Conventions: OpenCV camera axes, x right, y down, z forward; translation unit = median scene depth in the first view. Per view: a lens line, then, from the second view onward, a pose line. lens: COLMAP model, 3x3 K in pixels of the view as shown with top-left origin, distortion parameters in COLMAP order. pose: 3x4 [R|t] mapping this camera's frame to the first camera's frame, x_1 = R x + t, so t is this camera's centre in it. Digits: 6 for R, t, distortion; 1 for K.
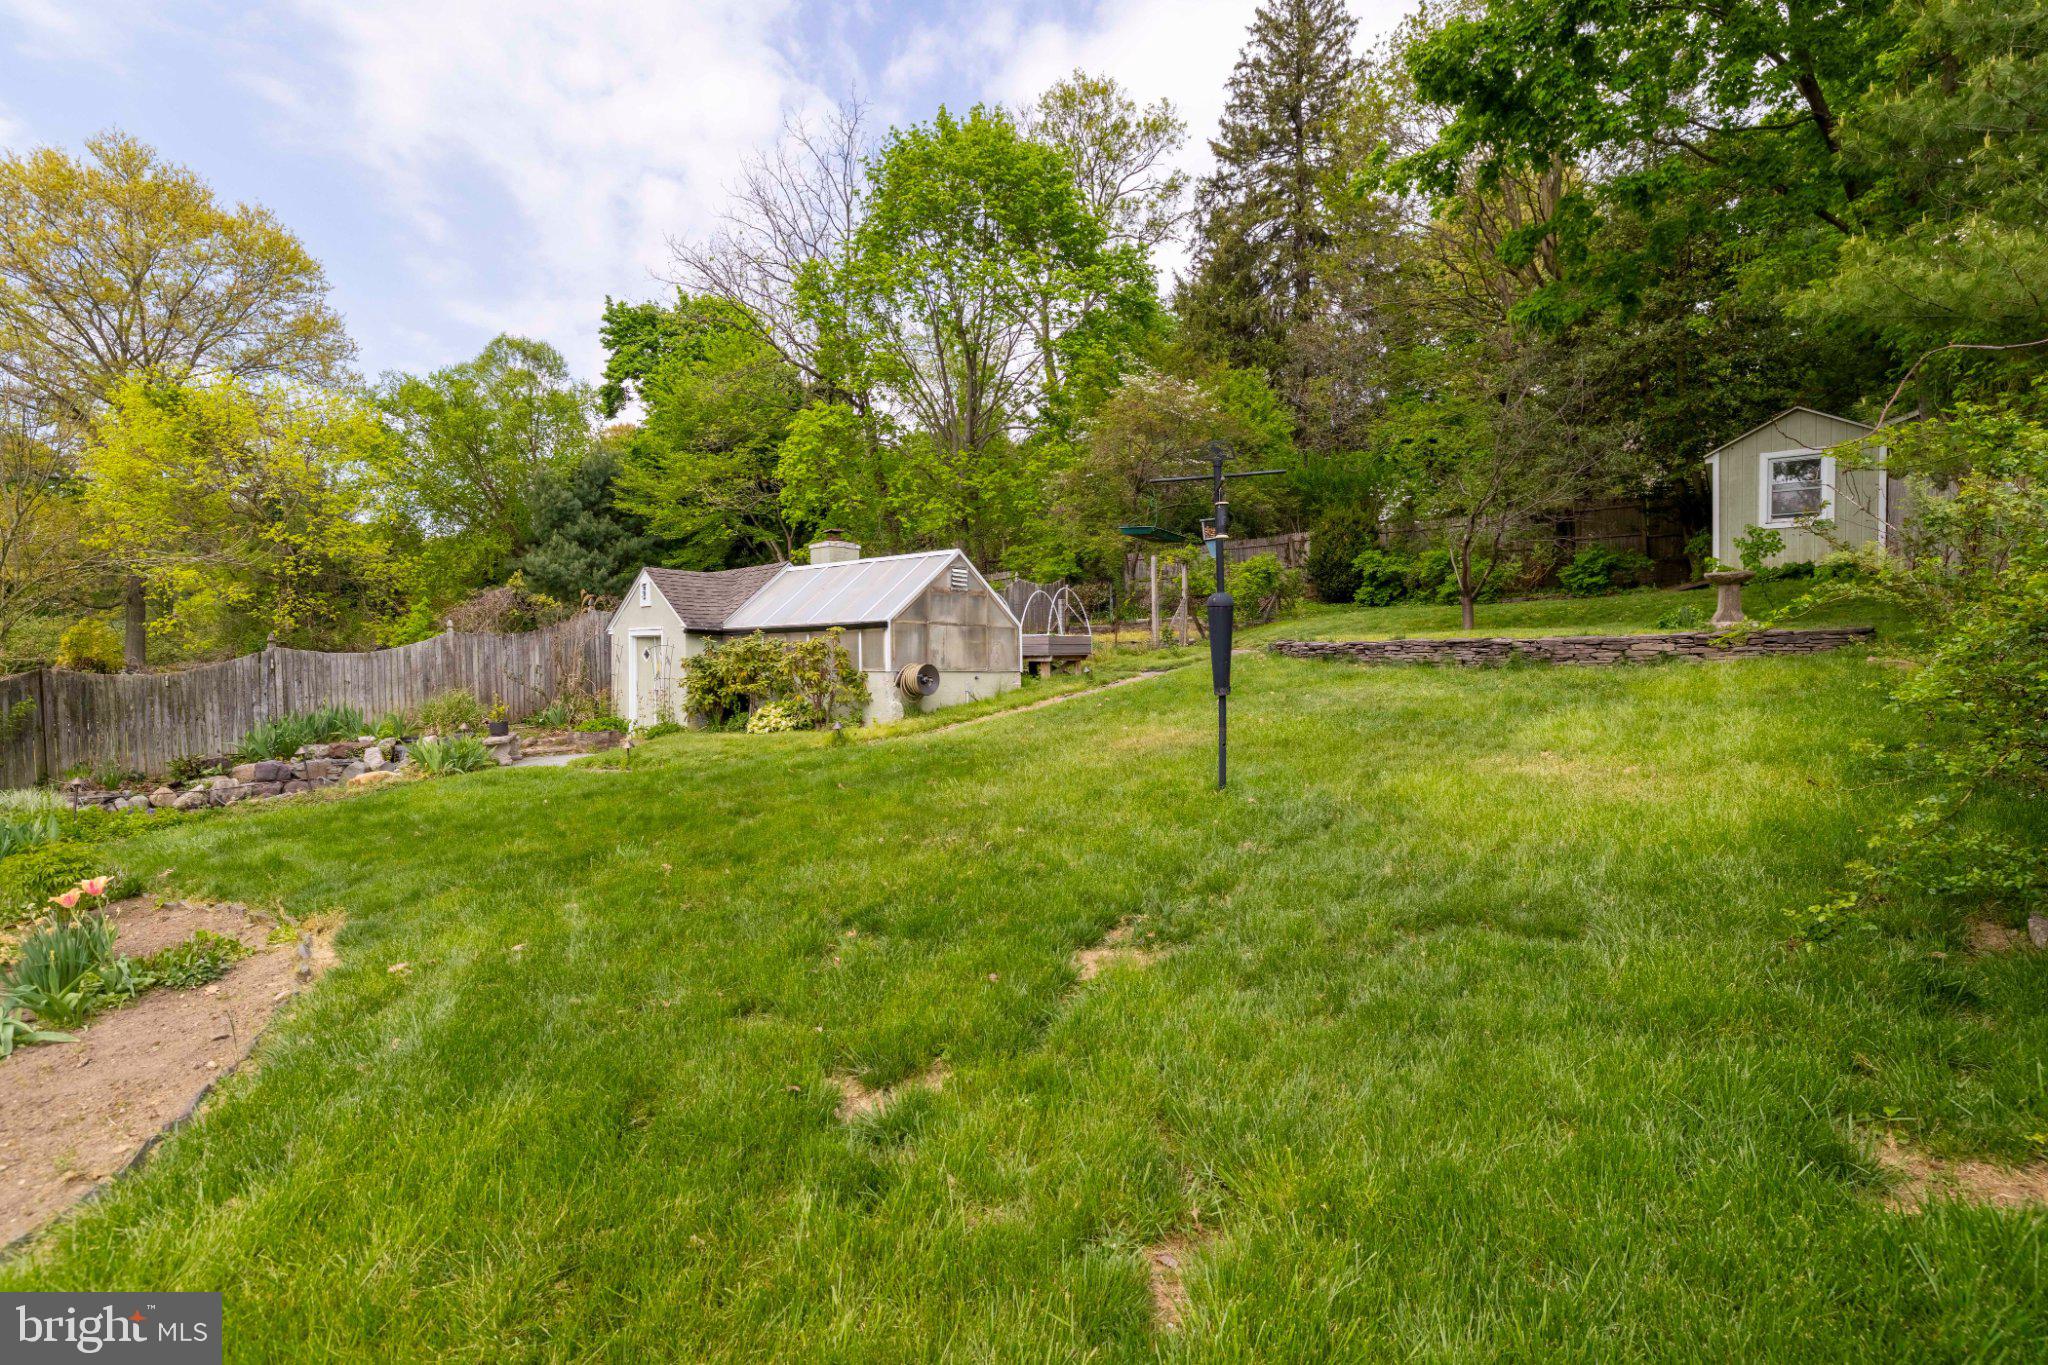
lens RADIAL K [[944.2, 0, 1024.0], [0, 944.2, 682.5], [0, 0, 1]] dist [0.000154, 0.000221]
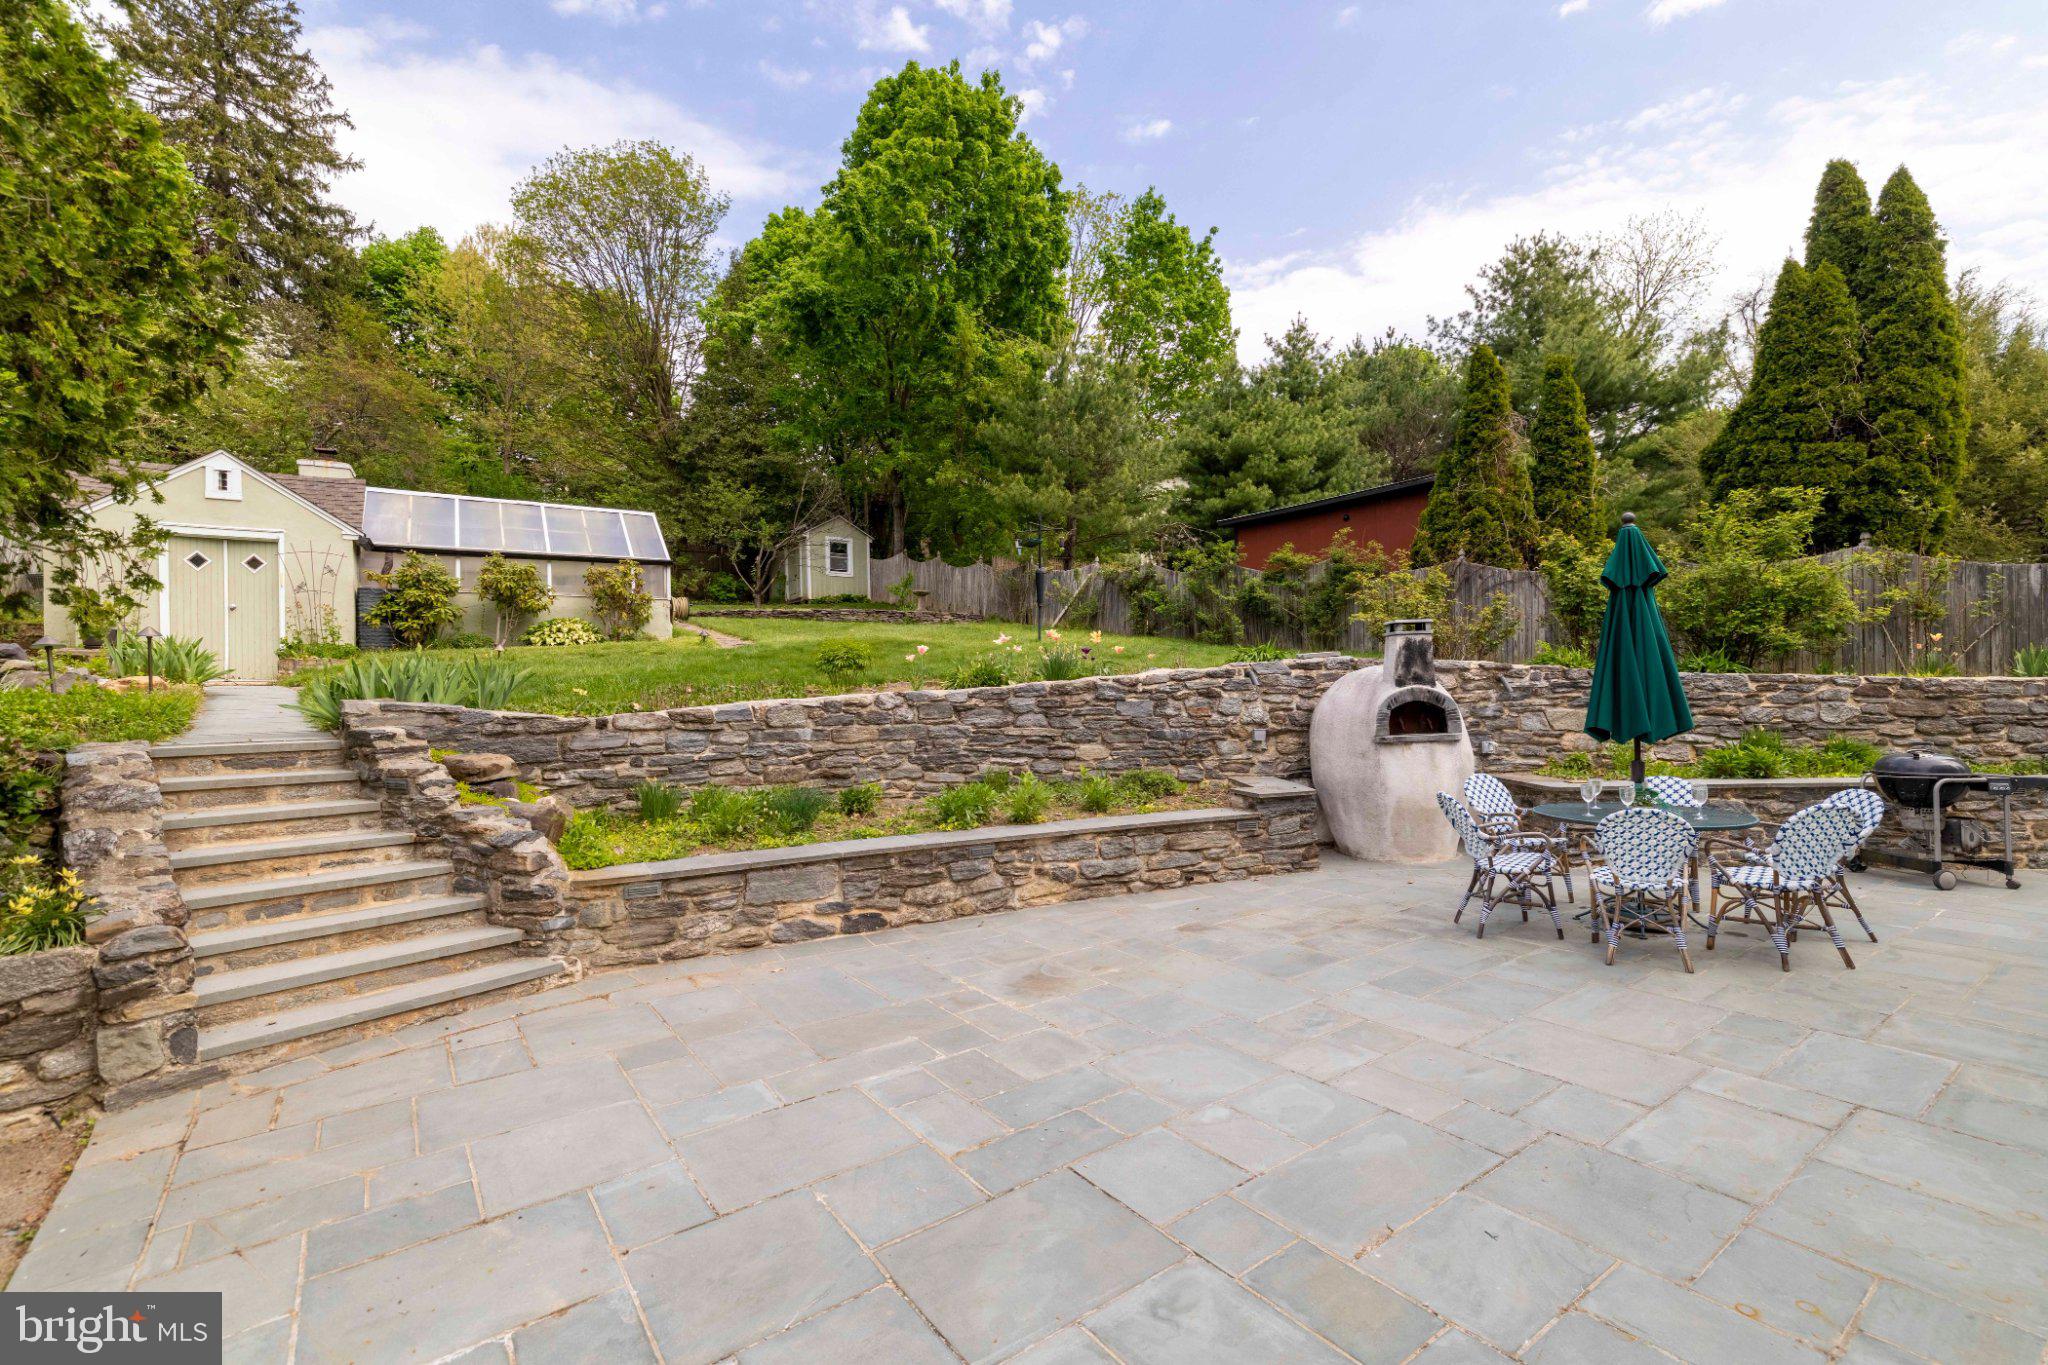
lens RADIAL K [[889.3, 0, 1024.0], [0, 889.3, 682.5], [0, 0, 1]] dist [-0.000238, 0.000190]
pose [[0.264572, 0.005733, 0.964349, -0.441035], [0.039424, 0.999082, -0.016755, 0.052141], [-0.963560, 0.042452, 0.264103, 0.078607]]
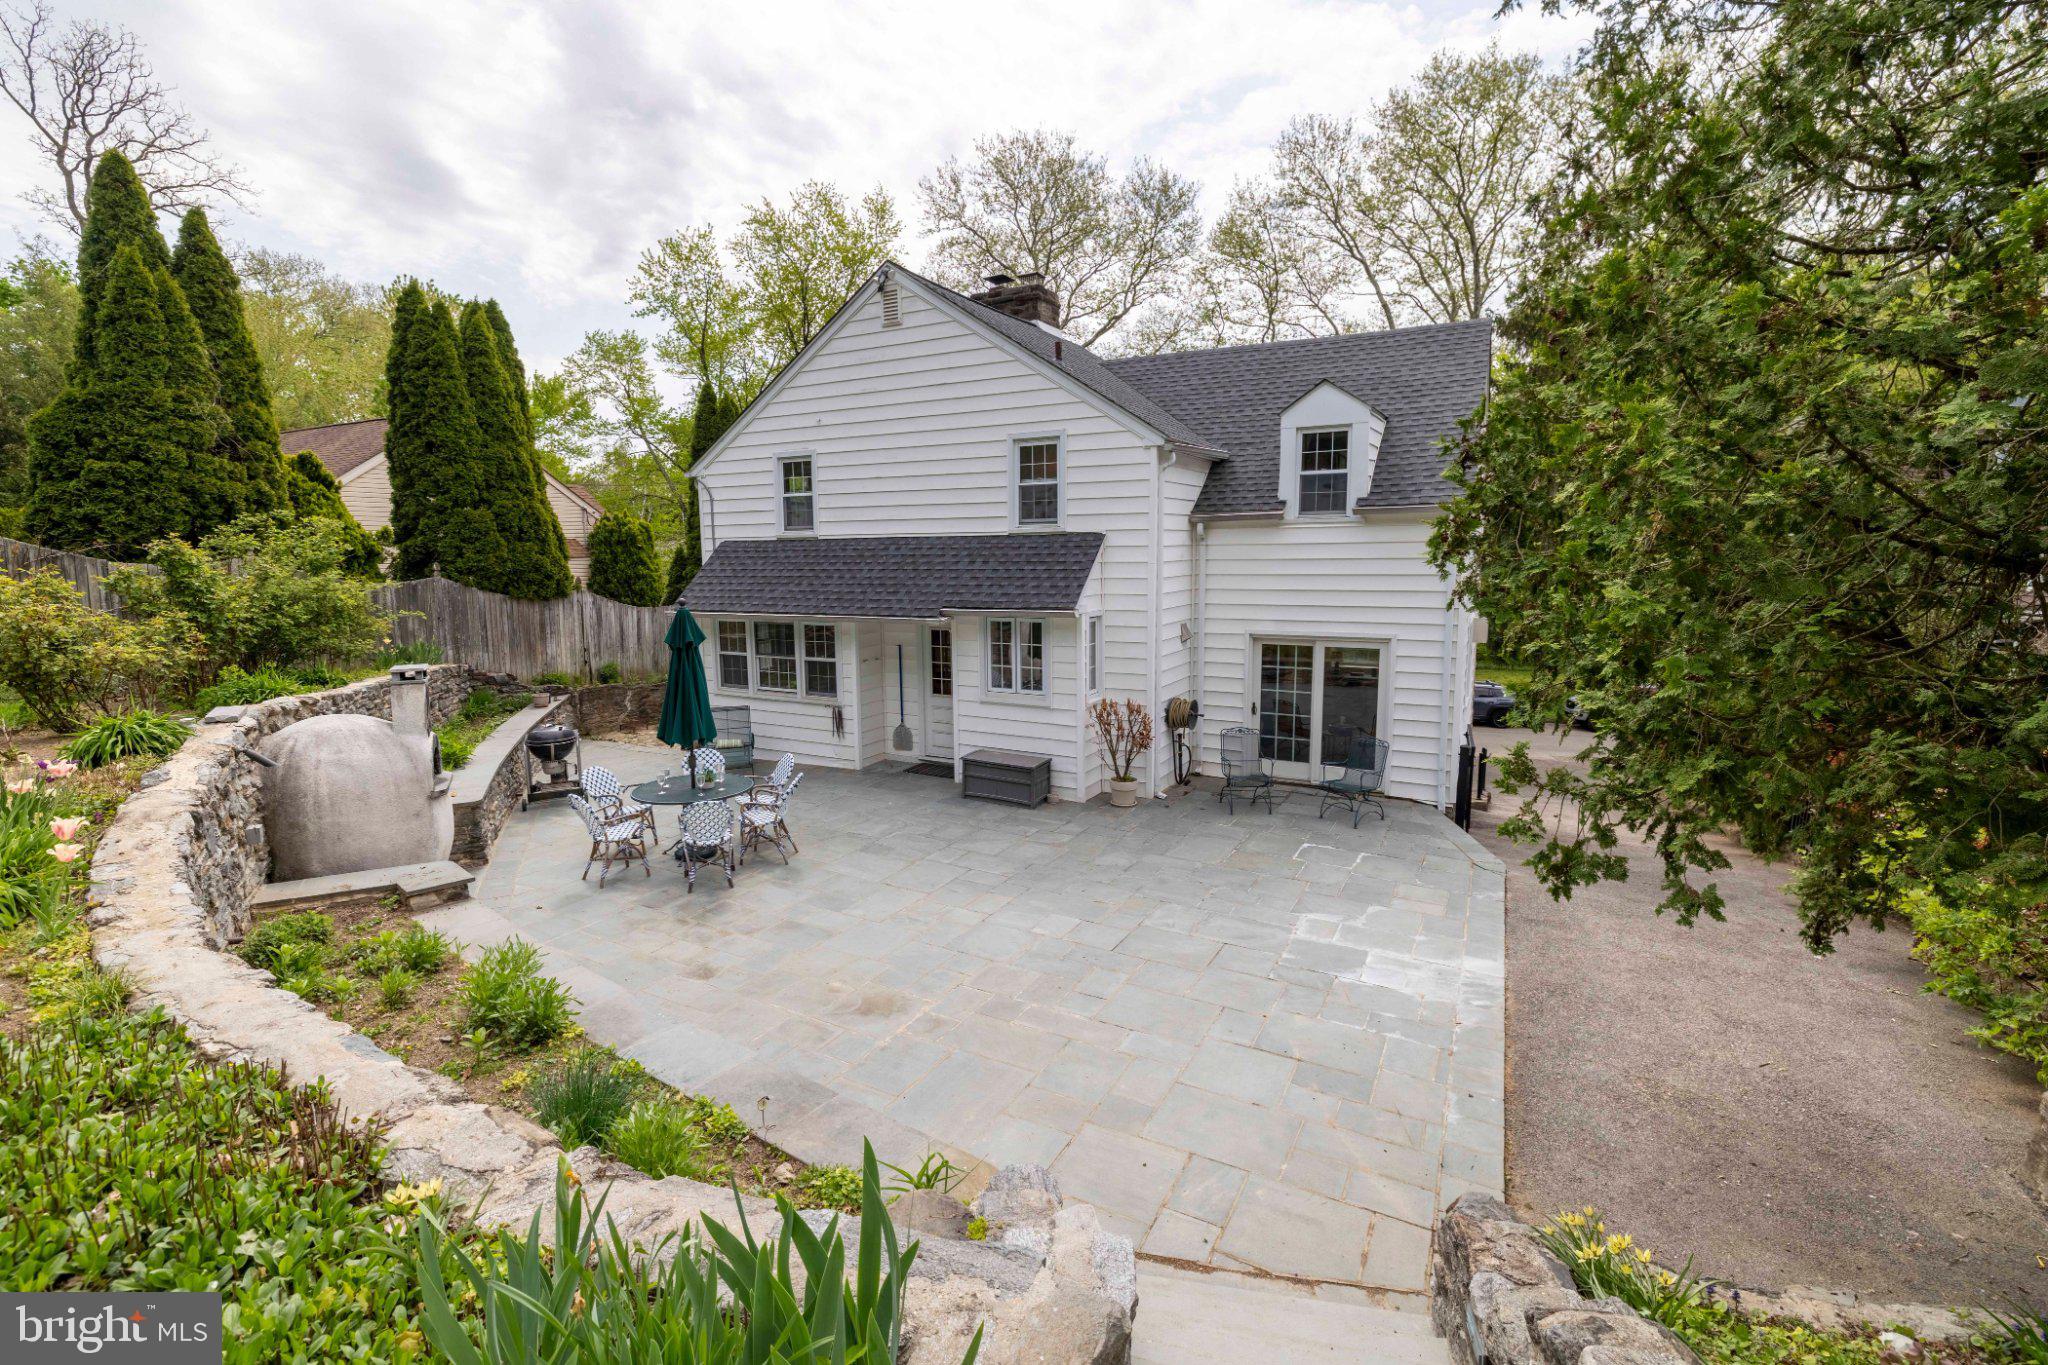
lens RADIAL K [[889.3, 0, 1024.0], [0, 889.3, 682.5], [0, 0, 1]] dist [-0.000238, 0.000190]
pose [[-0.984835, 0.025799, -0.171565, -0.295528], [-0.000625, 0.988348, 0.152209, 0.004425], [0.173492, 0.150008, -0.973344, 0.295379]]
